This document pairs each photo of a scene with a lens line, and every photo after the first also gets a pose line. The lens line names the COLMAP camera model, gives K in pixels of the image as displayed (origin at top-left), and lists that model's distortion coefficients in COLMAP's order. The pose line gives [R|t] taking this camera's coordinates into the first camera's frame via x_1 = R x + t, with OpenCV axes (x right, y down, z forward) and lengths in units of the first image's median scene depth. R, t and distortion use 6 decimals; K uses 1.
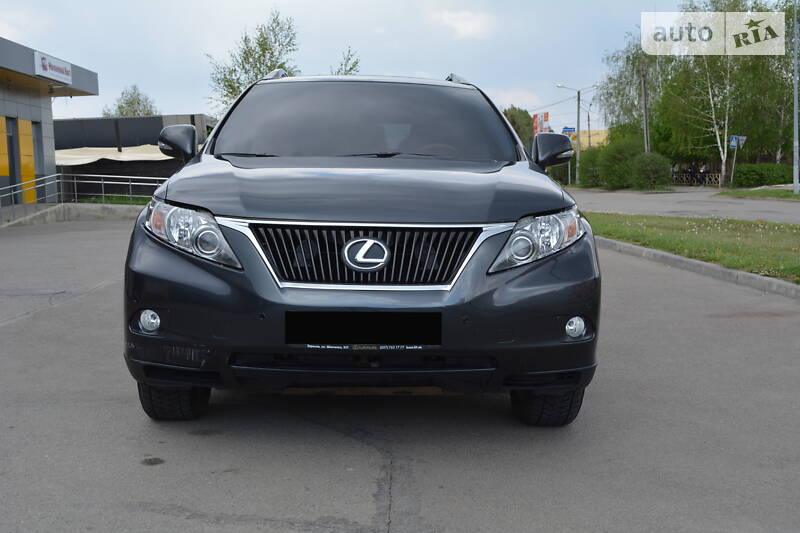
lens RADIAL K [[930.3, 0, 400.0], [0, 930.3, 266.5], [0, 0, 1]] dist [-0.036364, -0.021485]
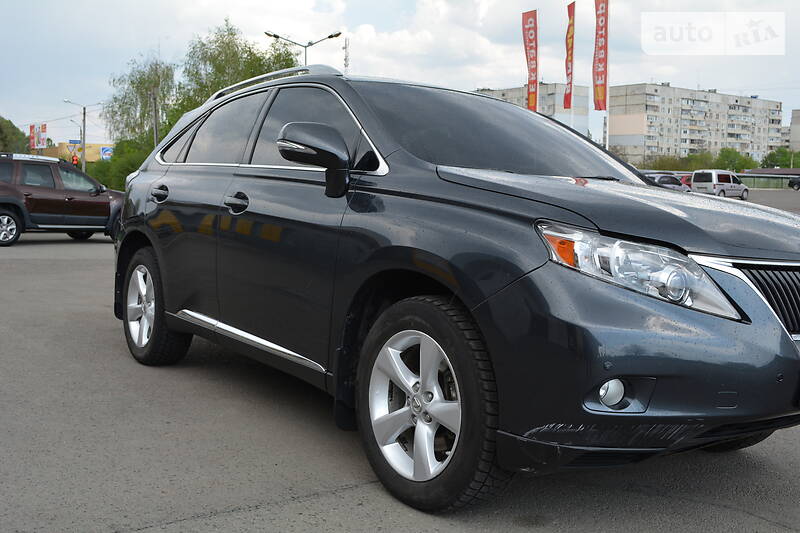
lens RADIAL K [[801.8, 0, 400.0], [0, 801.8, 266.5], [0, 0, 1]] dist [-0.069327, 0.011308]
pose [[0.836808, -0.006563, 0.547456, -0.767077], [0.005821, 0.999978, 0.003091, -0.046604], [-0.547465, 0.000600, 0.836828, 0.561290]]
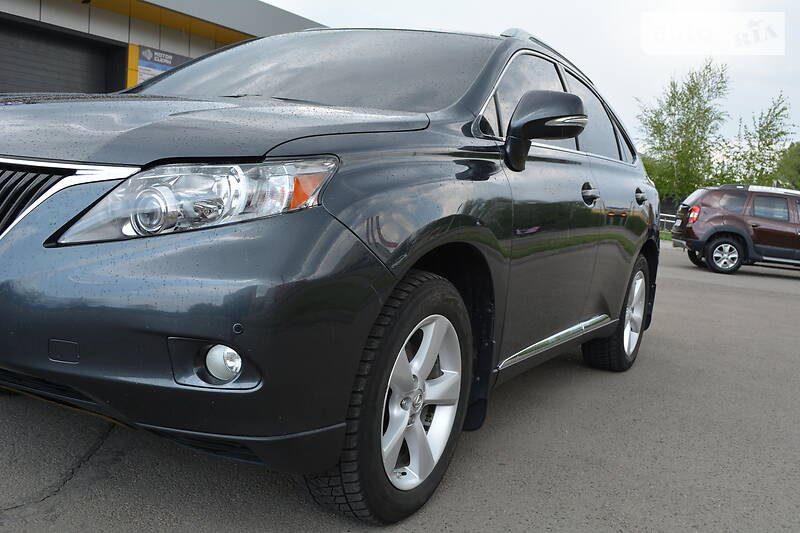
lens RADIAL K [[801.8, 0, 400.0], [0, 801.8, 266.5], [0, 0, 1]] dist [-0.069327, 0.011308]
pose [[0.863719, 0.118974, -0.489729, 0.524177], [-0.130343, 0.991408, 0.010970, -0.012206], [0.486827, 0.054358, 0.871805, 0.642279]]
